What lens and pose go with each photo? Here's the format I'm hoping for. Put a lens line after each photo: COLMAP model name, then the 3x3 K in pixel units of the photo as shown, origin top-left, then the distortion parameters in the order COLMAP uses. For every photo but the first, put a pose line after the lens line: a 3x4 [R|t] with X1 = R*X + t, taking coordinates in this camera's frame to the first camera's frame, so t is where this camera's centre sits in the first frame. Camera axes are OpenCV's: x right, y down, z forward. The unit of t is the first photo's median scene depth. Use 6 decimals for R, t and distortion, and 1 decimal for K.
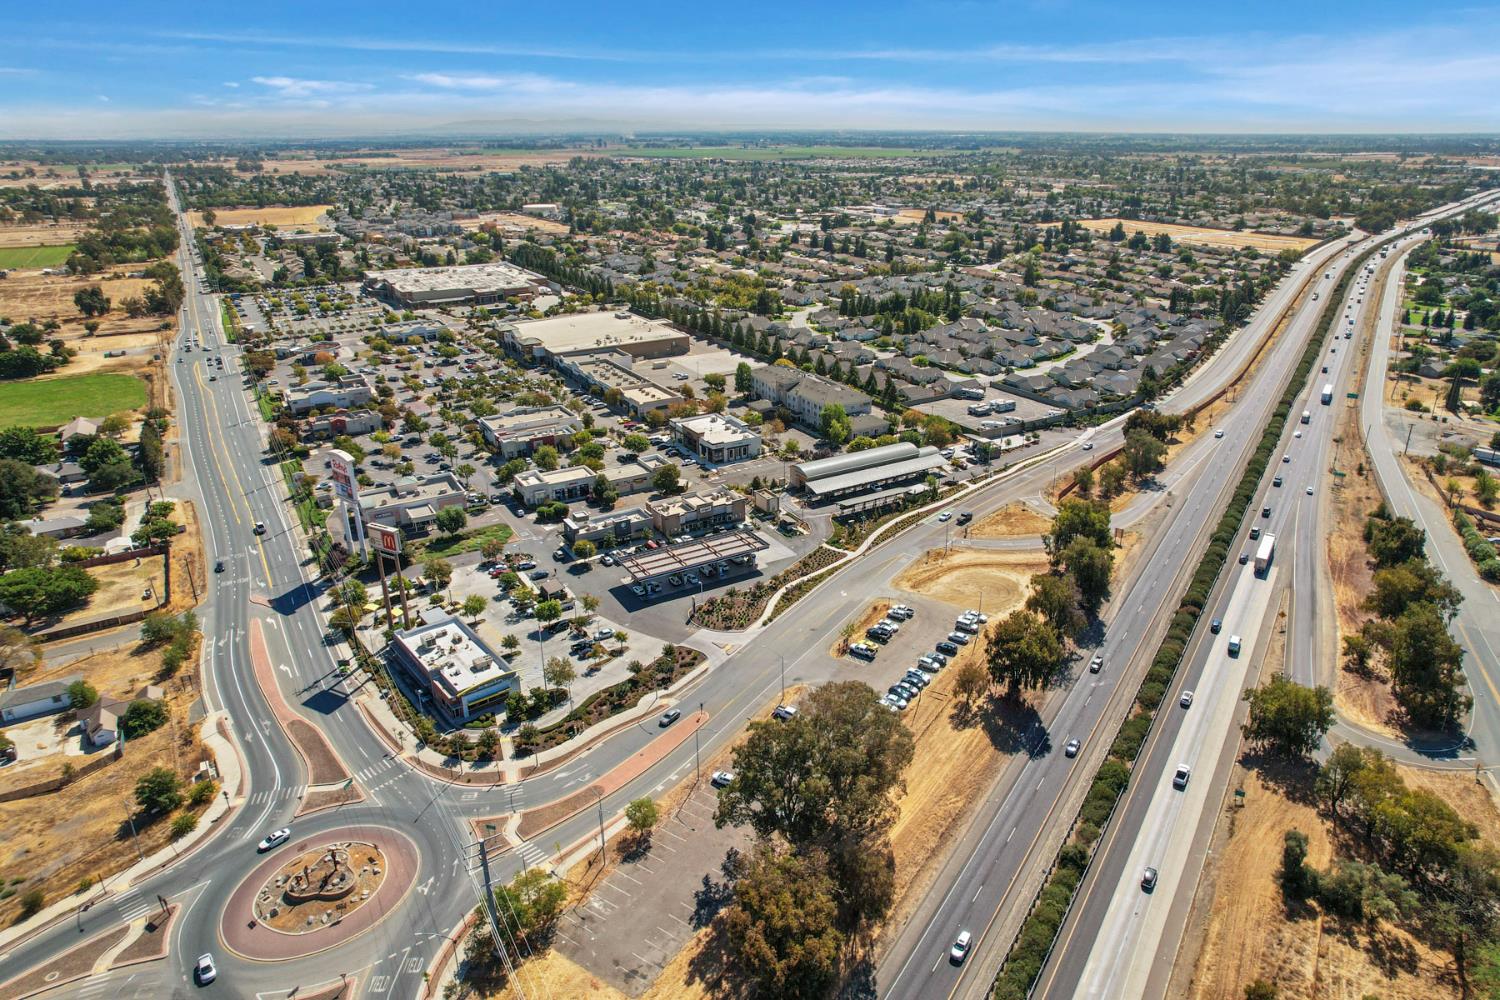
lens RADIAL K [[952.0, 0, 757.0], [0, 952.0, 503.2], [0, 0, 1]] dist [-0.077157, 0.067076]
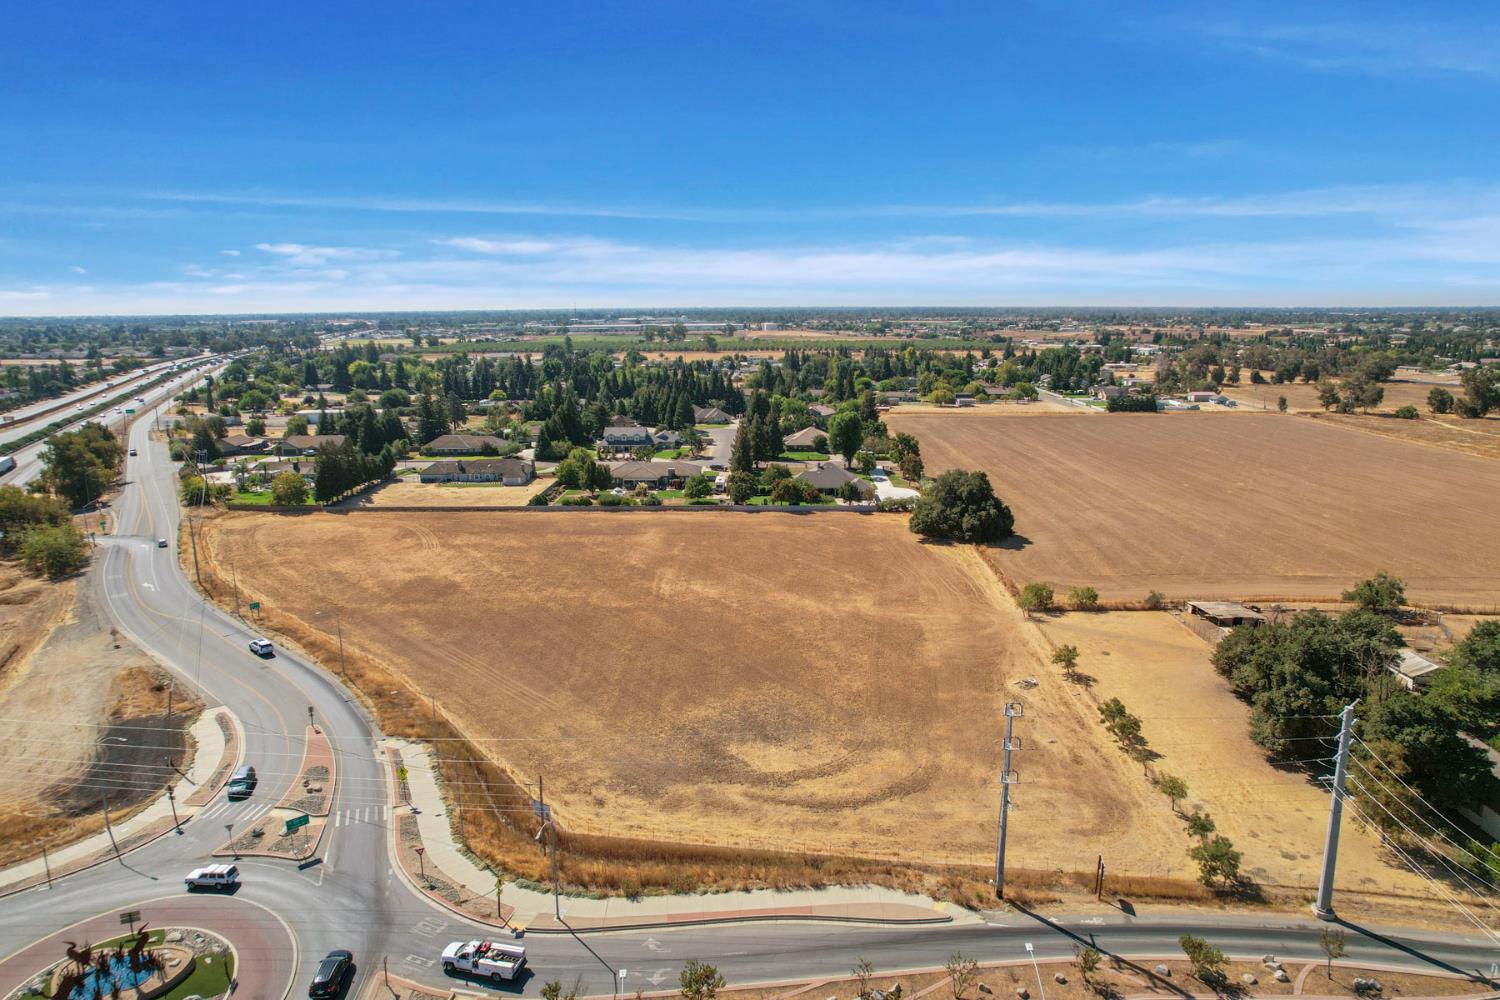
lens RADIAL K [[952.0, 0, 757.0], [0, 952.0, 503.2], [0, 0, 1]] dist [-0.077157, 0.067076]
pose [[0.524079, -0.173479, 0.833814, 0.017538], [0.321140, 0.947020, -0.004815, 0.134247], [-0.788803, 0.270295, 0.552024, -0.141507]]
